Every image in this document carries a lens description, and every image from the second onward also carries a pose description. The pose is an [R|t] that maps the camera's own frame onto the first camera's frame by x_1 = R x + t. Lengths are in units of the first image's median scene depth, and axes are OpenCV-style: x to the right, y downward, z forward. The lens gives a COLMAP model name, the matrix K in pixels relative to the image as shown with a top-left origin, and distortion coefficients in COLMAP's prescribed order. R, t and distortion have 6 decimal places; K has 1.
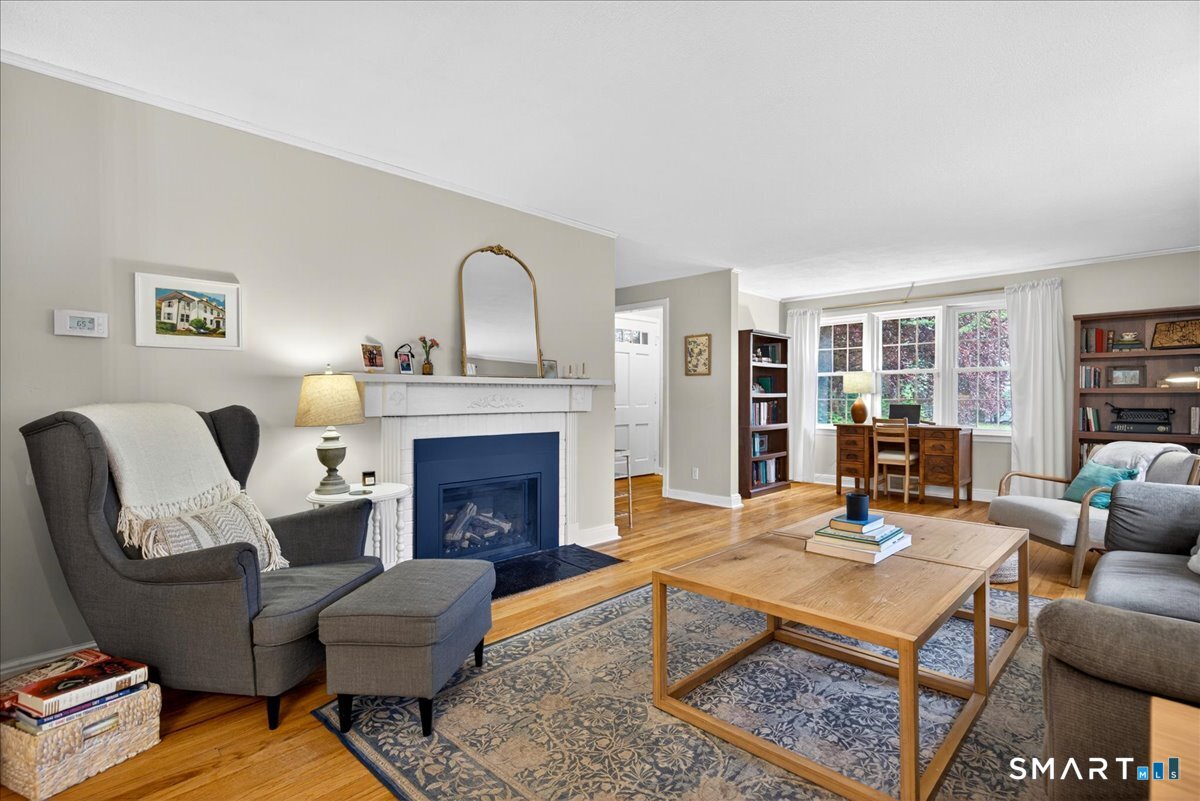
lens RADIAL K [[568.5, 0, 606.2], [0, 568.5, 400.2], [0, 0, 1]] dist [0.001871, -0.000108]
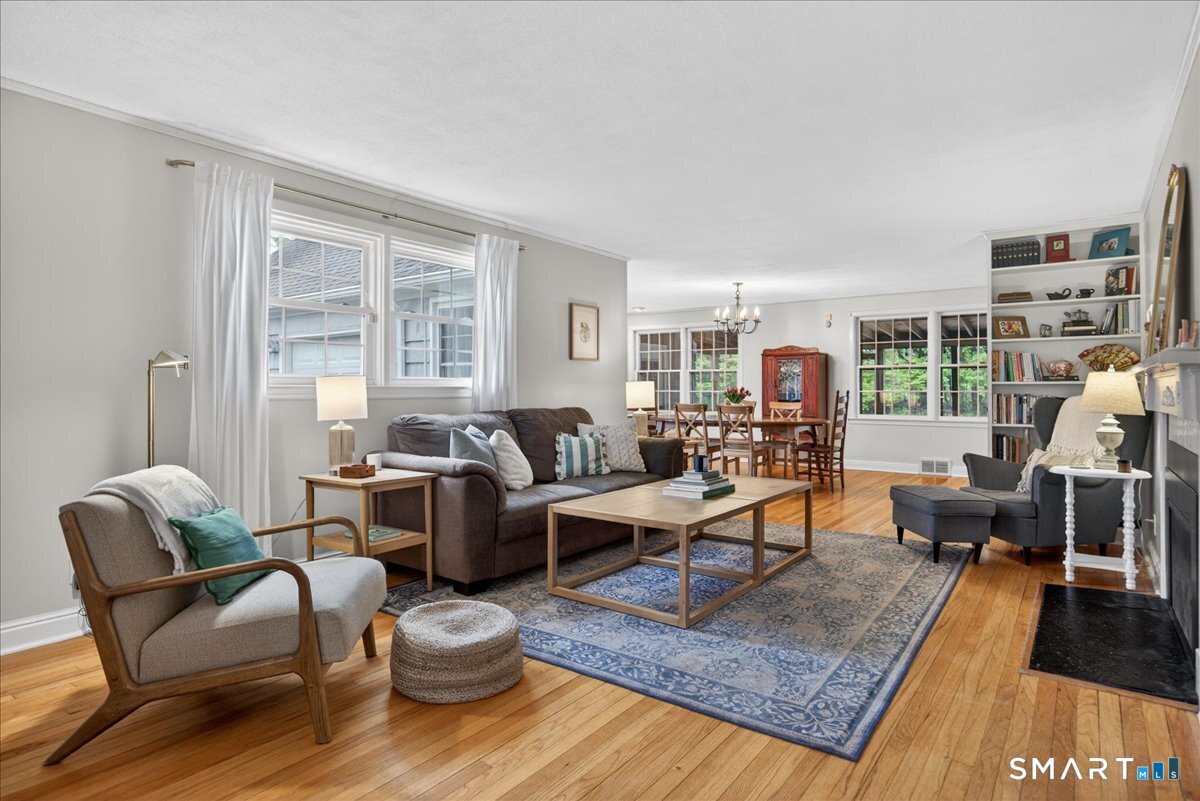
lens RADIAL K [[673.6, 0, 602.4], [0, 673.6, 390.8], [0, 0, 1]] dist [-0.005353, -0.000763]
pose [[-0.989866, -0.000931, -0.142002, 0.414998], [-0.001914, 0.999975, 0.006786, -0.006047], [0.141992, 0.006989, -0.989843, 1.185330]]
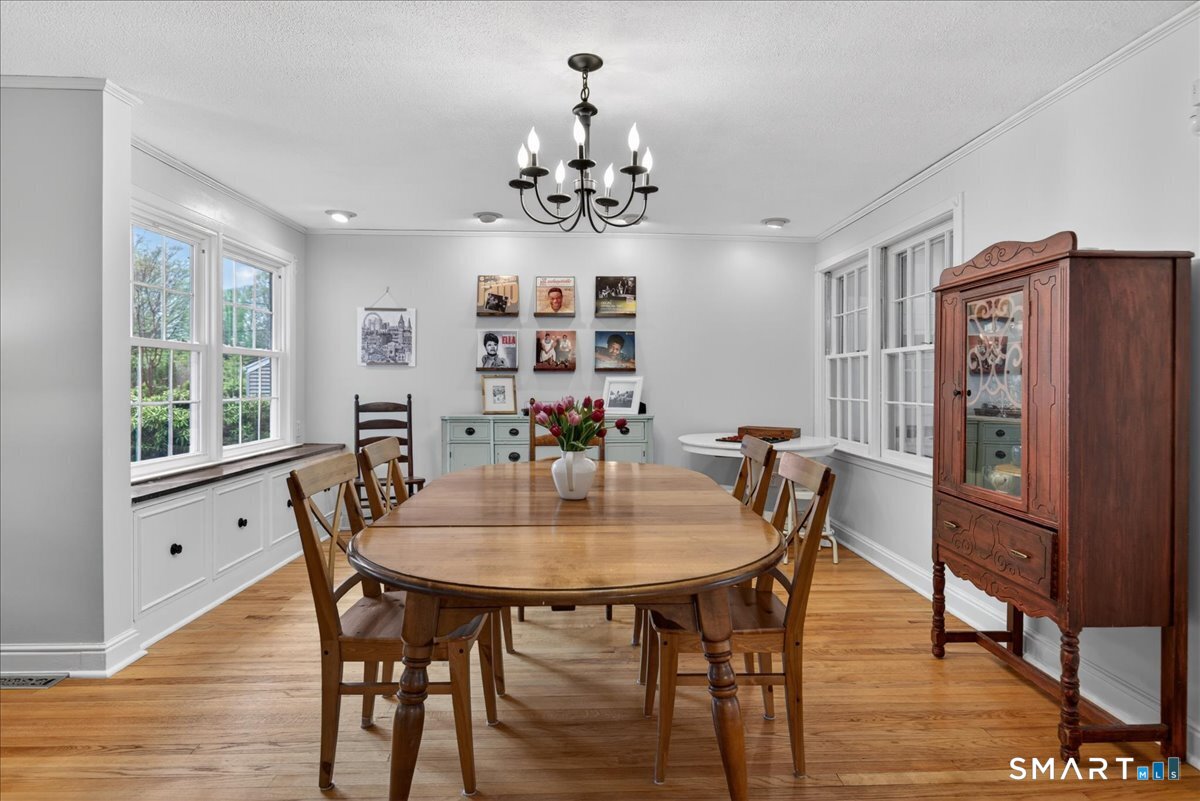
lens RADIAL K [[653.5, 0, 606.1], [0, 653.5, 390.7], [0, 0, 1]] dist [-0.000858, 0.000795]
pose [[-0.719520, -0.014485, 0.694320, -0.418825], [0.000052, 0.999781, 0.020911, -0.020159], [-0.694471, 0.015082, -0.719362, 0.055661]]
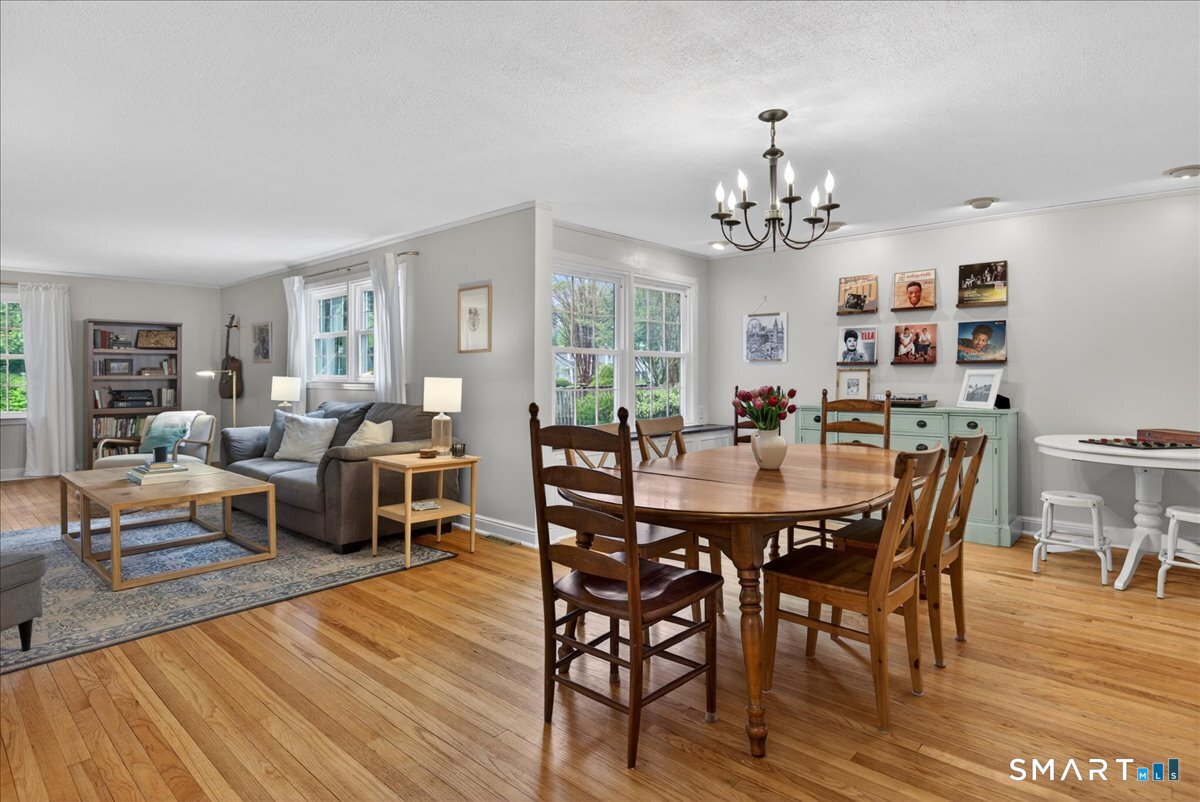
lens RADIAL K [[637.0, 0, 608.7], [0, 637.0, 378.1], [0, 0, 1]] dist [-0.009663, 0.003720]
pose [[-0.038303, -0.006980, 0.999242, -0.642661], [0.006543, 0.999952, 0.007236, -0.018032], [-0.999245, 0.006815, -0.038255, -0.108301]]
